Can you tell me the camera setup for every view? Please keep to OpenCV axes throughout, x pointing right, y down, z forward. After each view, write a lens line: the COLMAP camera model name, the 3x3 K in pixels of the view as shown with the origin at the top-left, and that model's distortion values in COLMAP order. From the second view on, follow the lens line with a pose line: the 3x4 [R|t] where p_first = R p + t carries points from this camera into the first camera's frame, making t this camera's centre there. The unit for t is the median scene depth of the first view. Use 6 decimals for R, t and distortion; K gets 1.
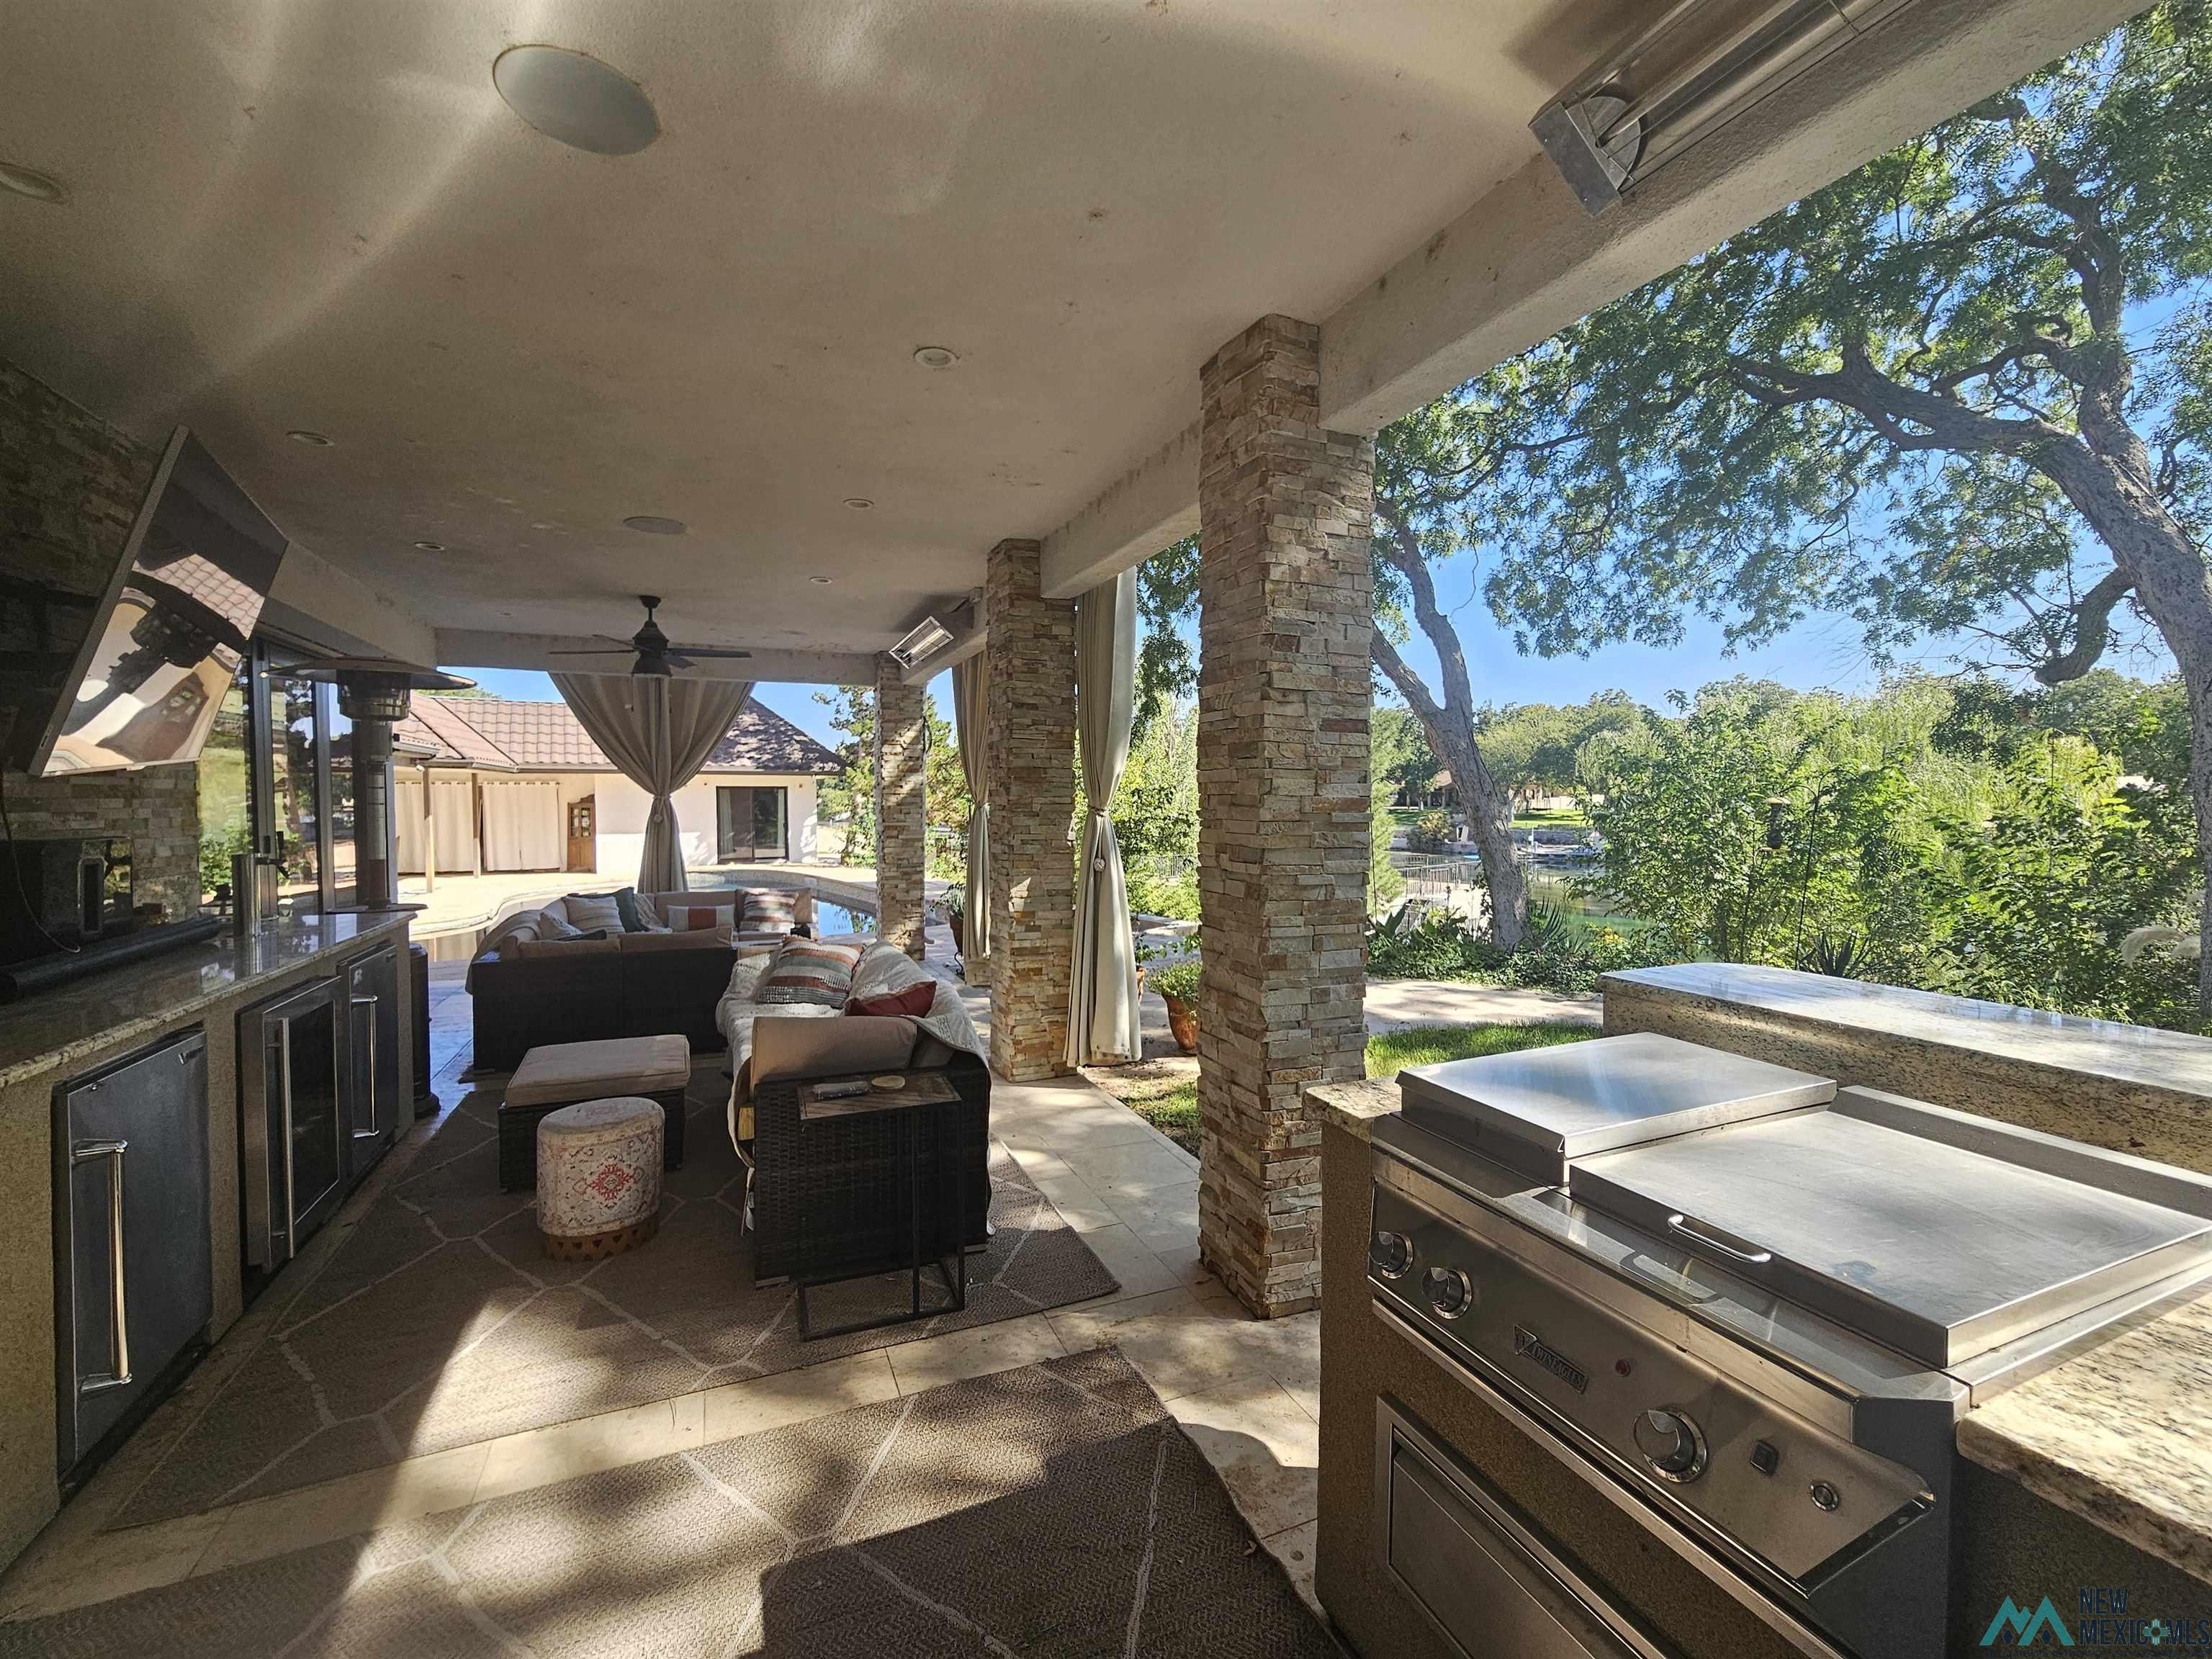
lens RADIAL K [[911.9, 0, 1106.0], [0, 911.9, 829.5], [0, 0, 1]] dist [0.000565, 0.000088]
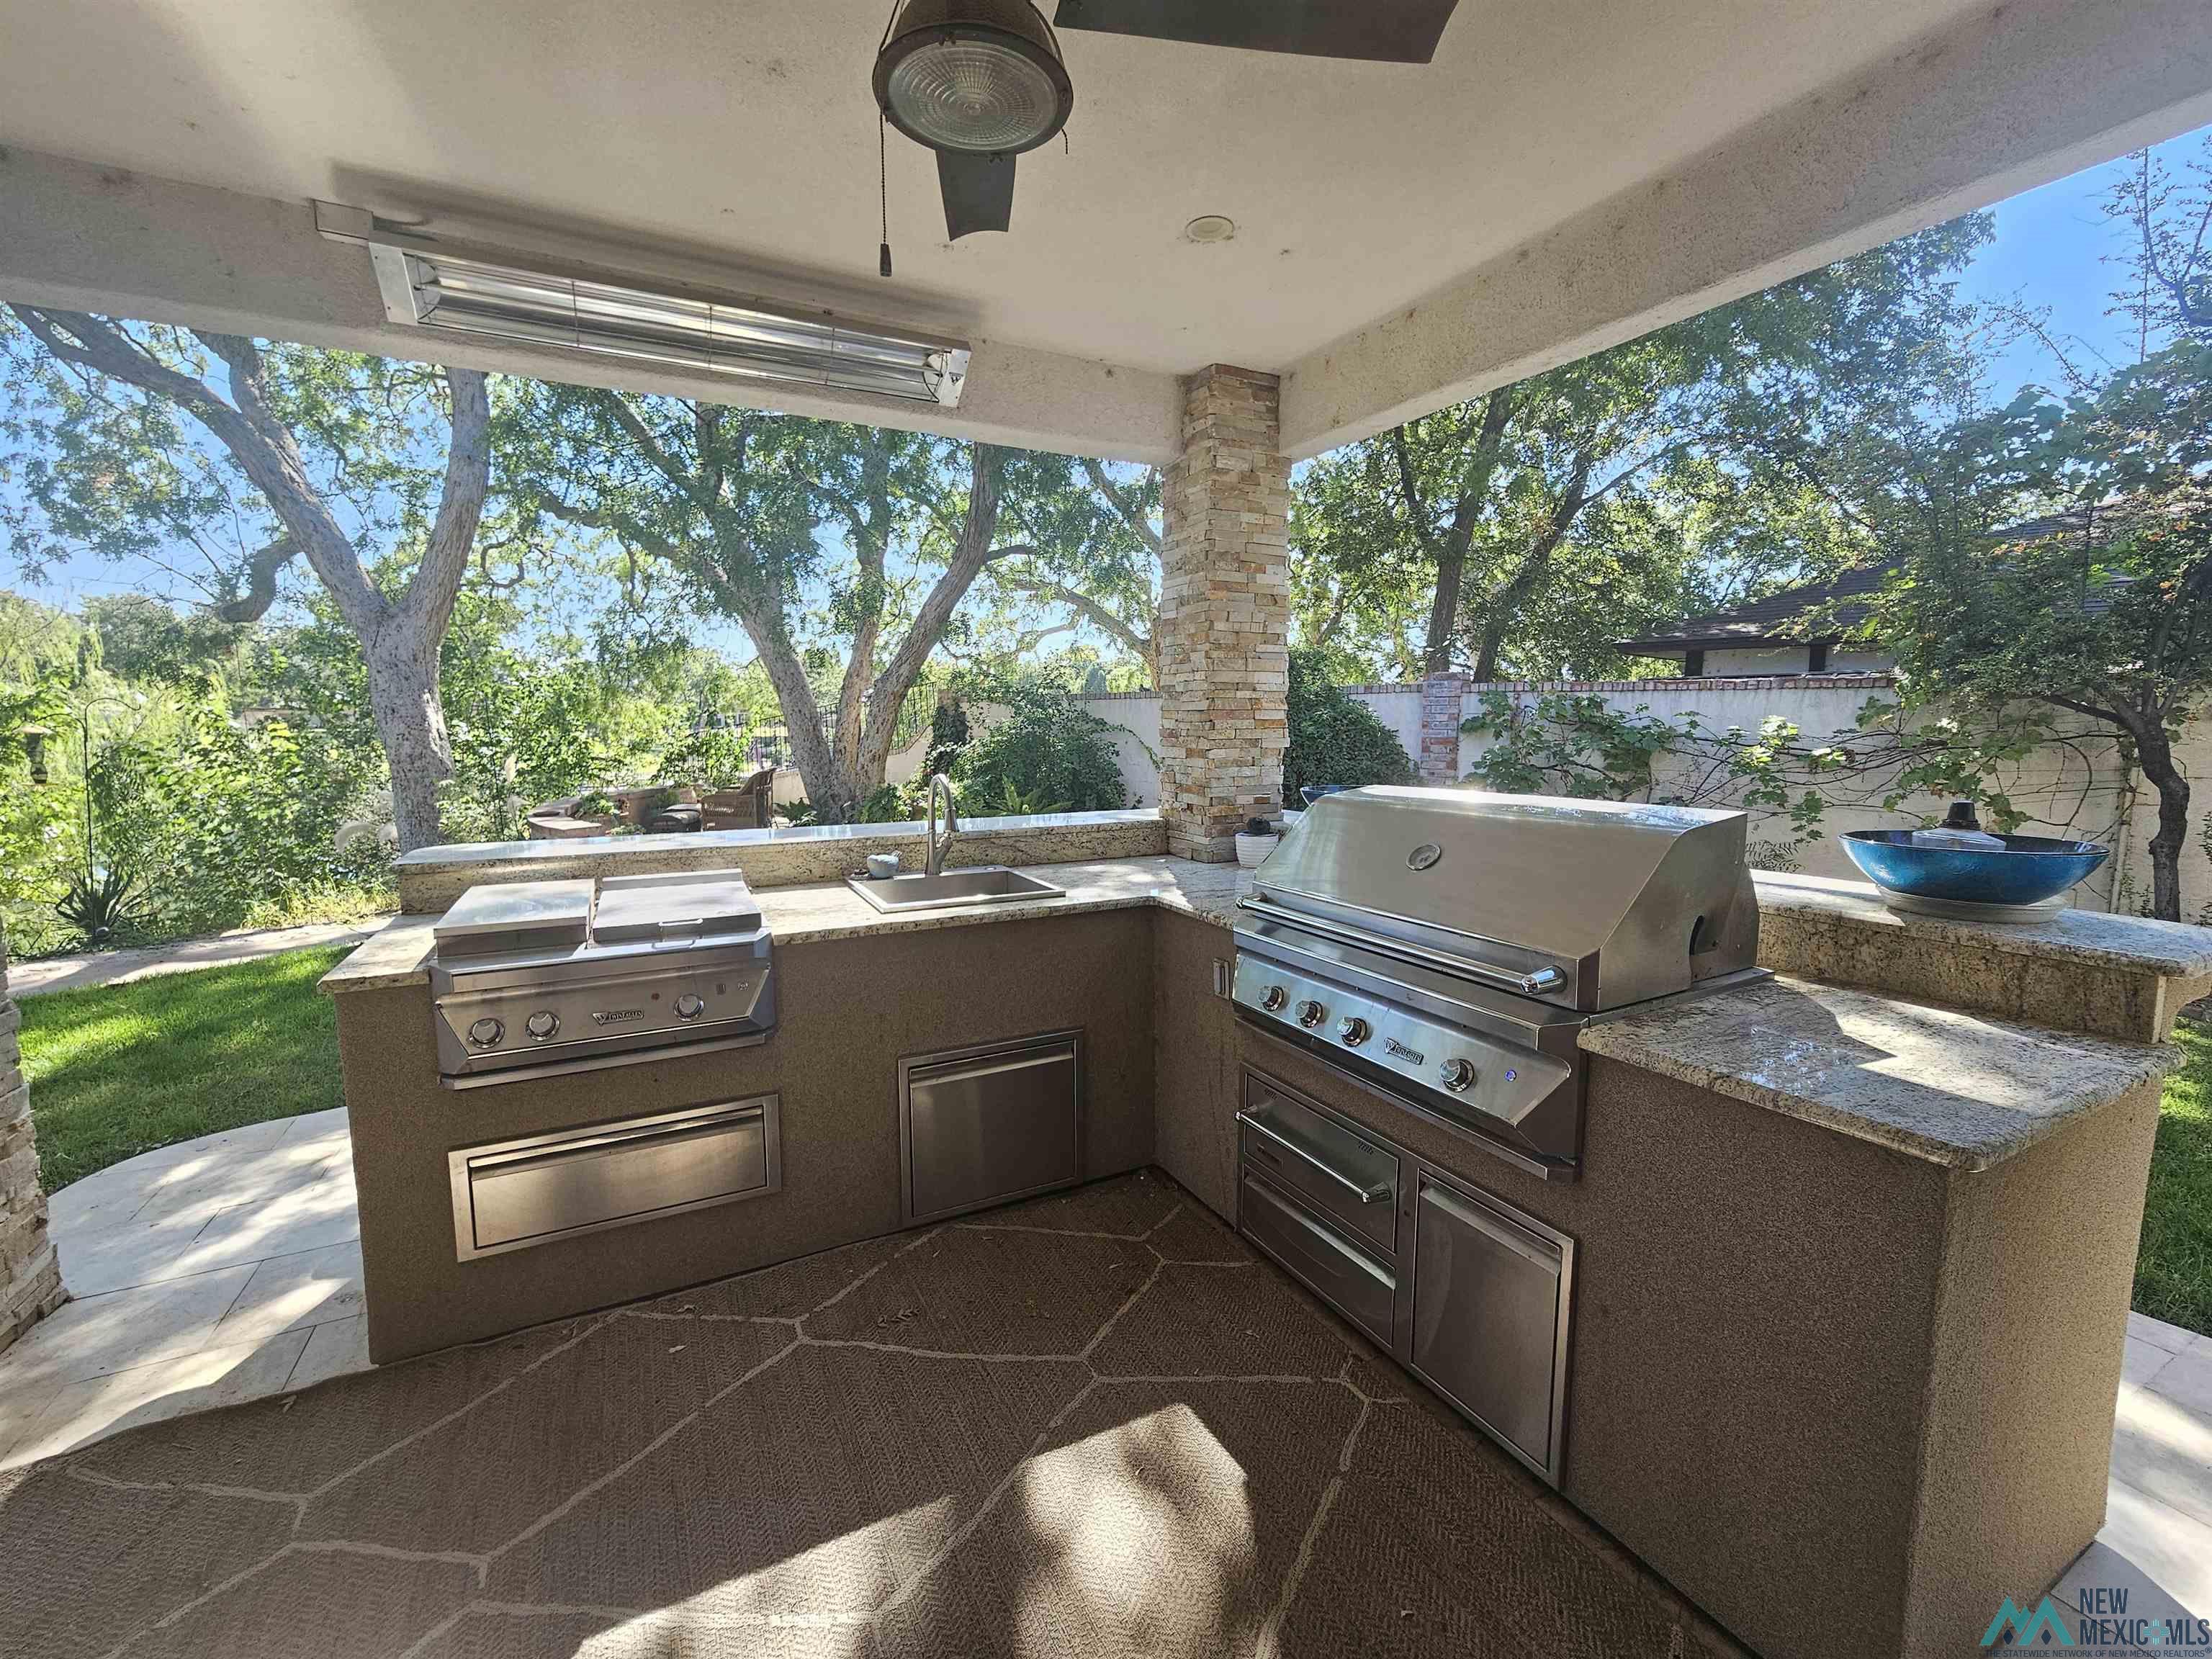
lens RADIAL K [[911.9, 0, 1106.0], [0, 911.9, 829.5], [0, 0, 1]] dist [0.000565, 0.000088]
pose [[-0.073588, -0.120118, 0.990028, -0.312146], [0.037622, 0.991679, 0.123115, -0.007490], [-0.996579, 0.046306, -0.068457, 0.009614]]
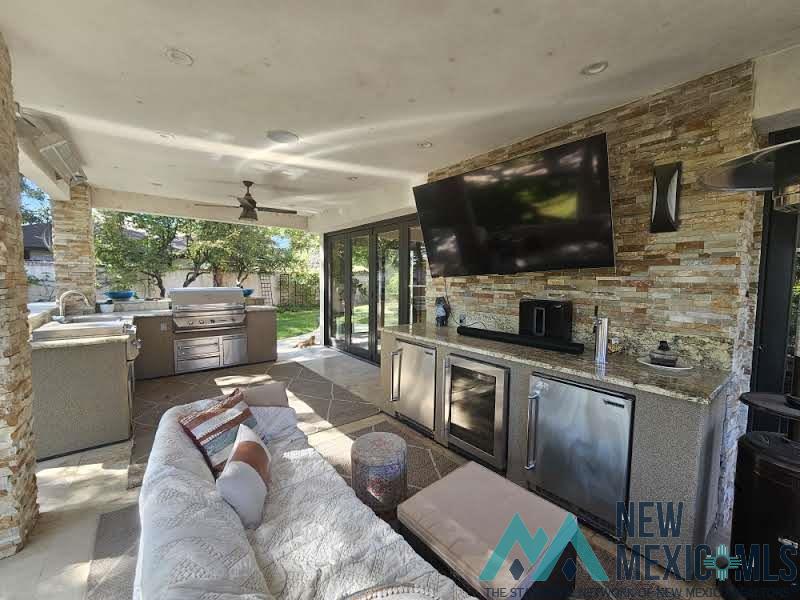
lens RADIAL K [[329.8, 0, 400.0], [0, 329.8, 300.0], [0, 0, 1]] dist [0.000565, 0.000088]
pose [[-0.964166, 0.003474, -0.265276, -0.224147], [-0.023031, 0.995043, 0.096739, -0.037863], [0.264297, 0.099382, -0.959307, 0.932528]]
